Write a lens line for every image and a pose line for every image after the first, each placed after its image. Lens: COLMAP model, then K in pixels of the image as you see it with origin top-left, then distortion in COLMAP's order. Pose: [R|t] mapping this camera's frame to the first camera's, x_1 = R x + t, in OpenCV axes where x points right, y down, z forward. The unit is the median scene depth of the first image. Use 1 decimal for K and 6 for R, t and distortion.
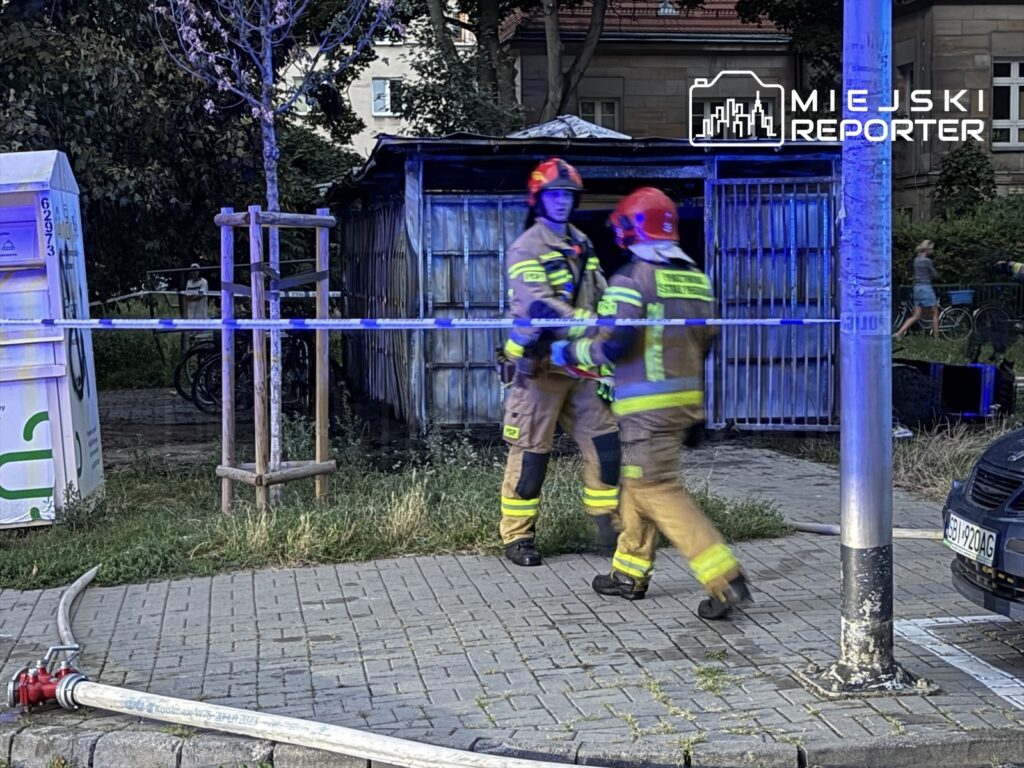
lens RADIAL K [[1988.6, 0, 515.0], [0, 1988.6, 392.0], [0, 0, 1]] dist [0.070179, 0.000000]
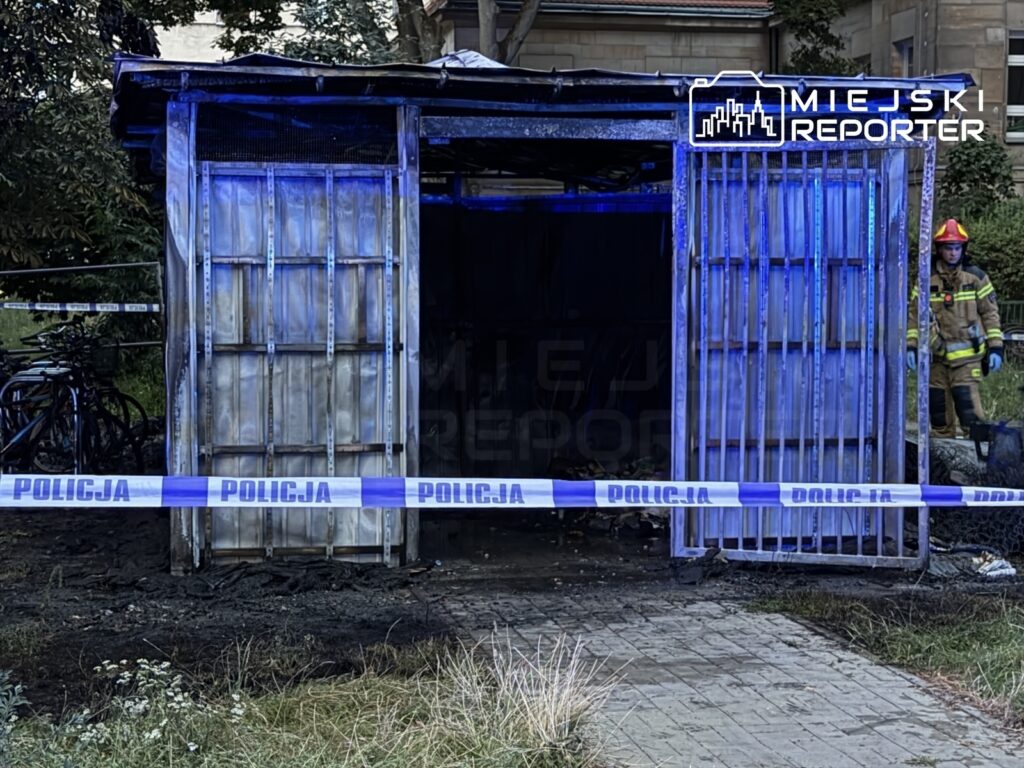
lens RADIAL K [[2018.8, 0, 510.4], [0, 2018.8, 378.1], [0, 0, 1]] dist [0.029640, 0.000000]
pose [[0.999742, 0.010272, 0.020248, 0.034347], [-0.010095, 0.999910, -0.008805, -0.029961], [-0.020336, 0.008598, 0.999756, 0.393117]]
